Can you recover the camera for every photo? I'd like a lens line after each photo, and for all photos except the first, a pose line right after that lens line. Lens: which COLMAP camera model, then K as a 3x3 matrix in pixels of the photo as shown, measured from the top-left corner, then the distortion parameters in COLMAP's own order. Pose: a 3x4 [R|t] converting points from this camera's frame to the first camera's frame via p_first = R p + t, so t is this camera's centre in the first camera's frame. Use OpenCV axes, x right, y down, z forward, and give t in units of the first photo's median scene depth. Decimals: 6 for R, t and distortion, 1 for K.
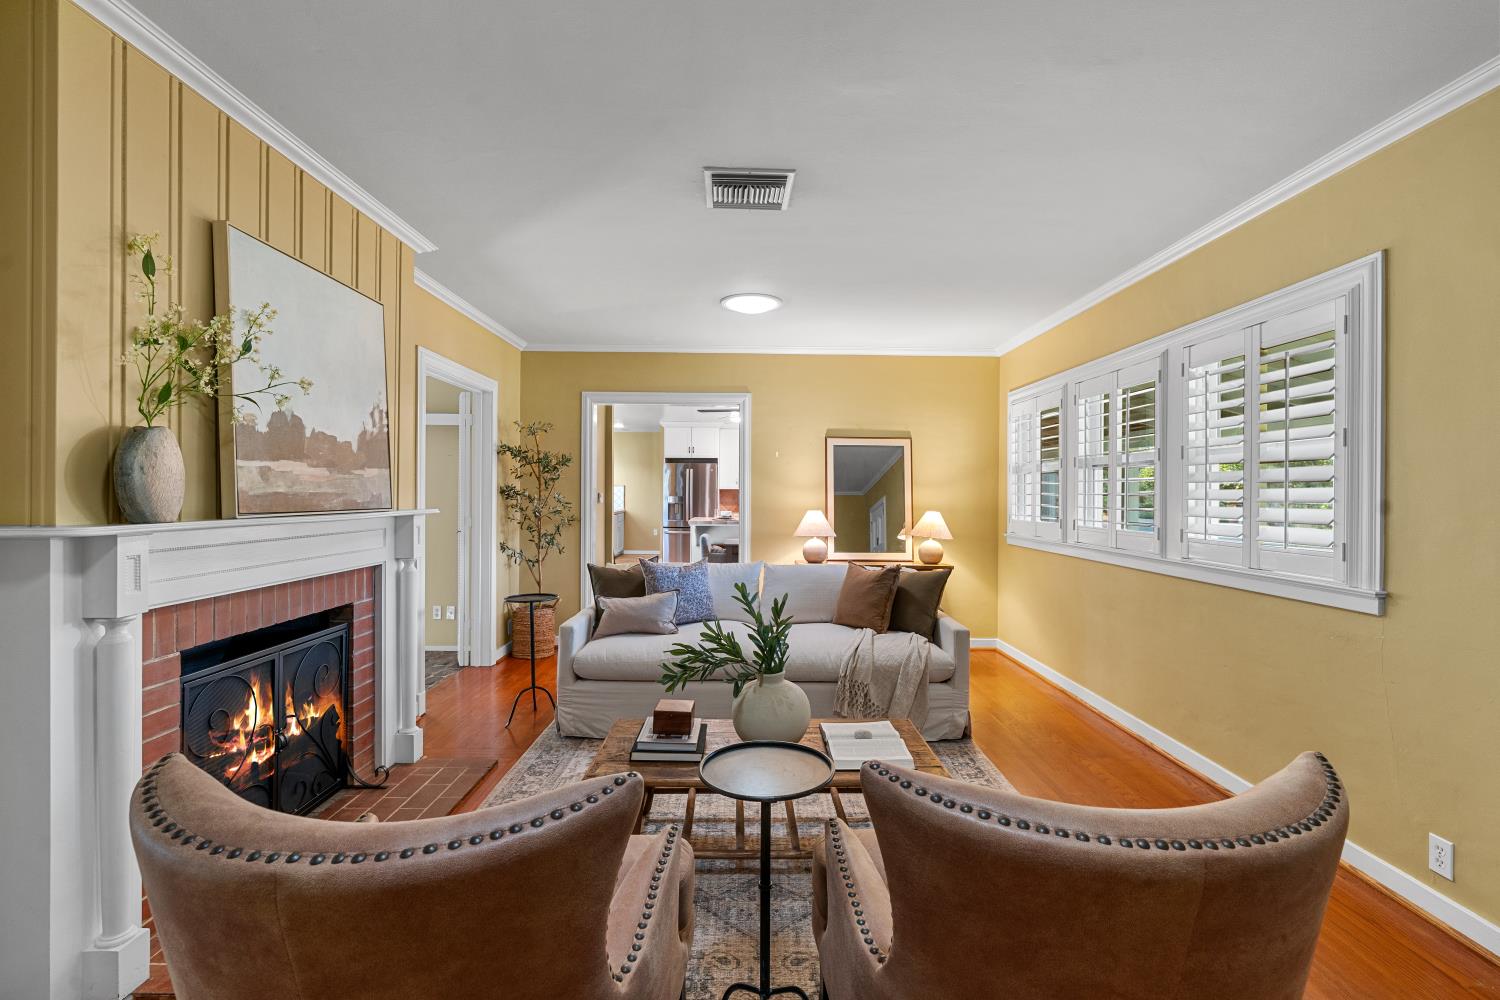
lens RADIAL K [[692.2, 0, 751.5], [0, 692.2, 495.9], [0, 0, 1]] dist [-0.008287, 0.001166]
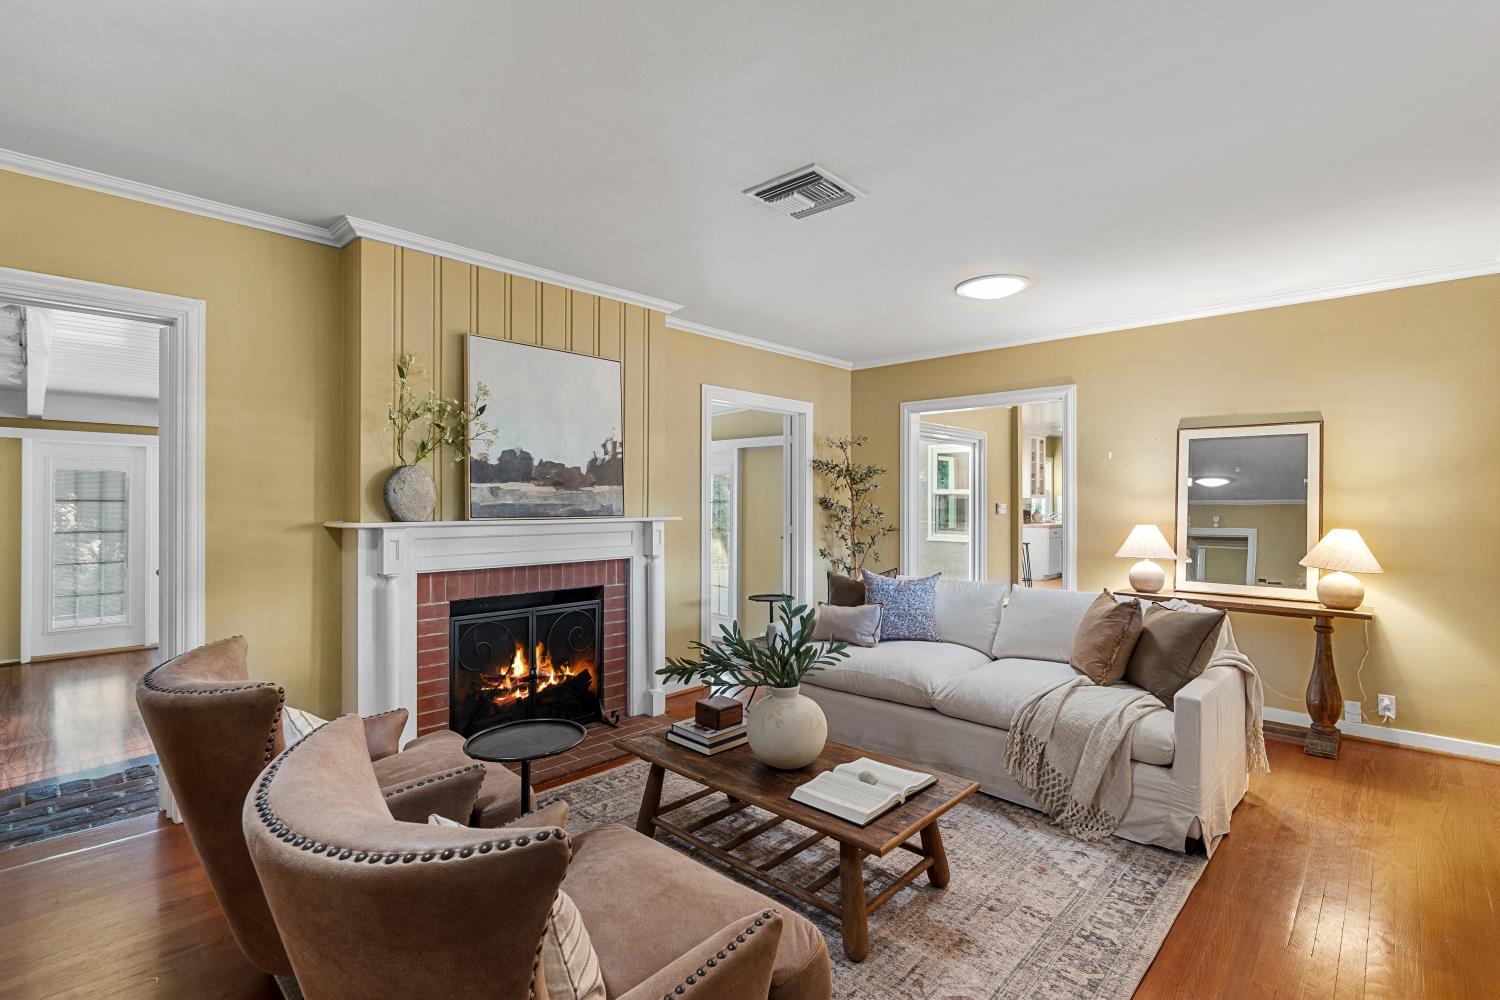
lens RADIAL K [[692.2, 0, 727.3], [0, 692.2, 499.8], [0, 0, 1]] dist [-0.008287, 0.001166]
pose [[0.710171, -0.006755, -0.703997, 0.513757], [-0.000211, 0.999952, -0.009808, 0.000651], [0.704029, 0.007114, 0.710136, 0.193342]]
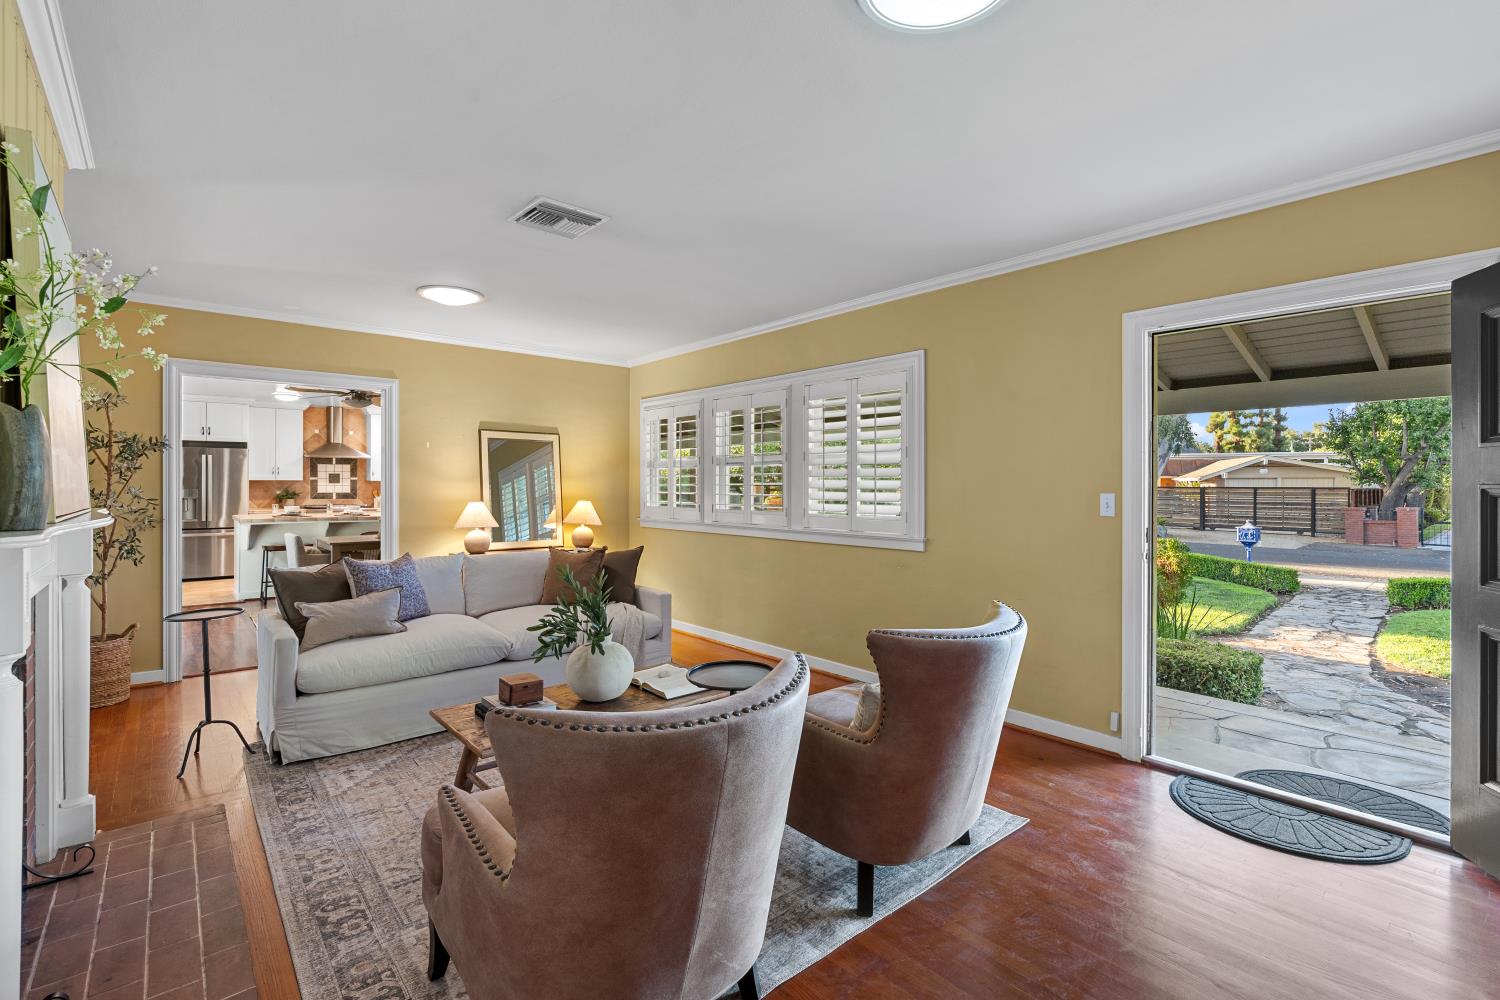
lens RADIAL K [[692.2, 0, 759.8], [0, 692.2, 478.8], [0, 0, 1]] dist [-0.008287, 0.001166]
pose [[0.758496, 0.001104, 0.651676, -0.428285], [0.005920, 0.999946, -0.008584, -0.002687], [-0.651650, 0.010368, 0.758449, -0.066600]]
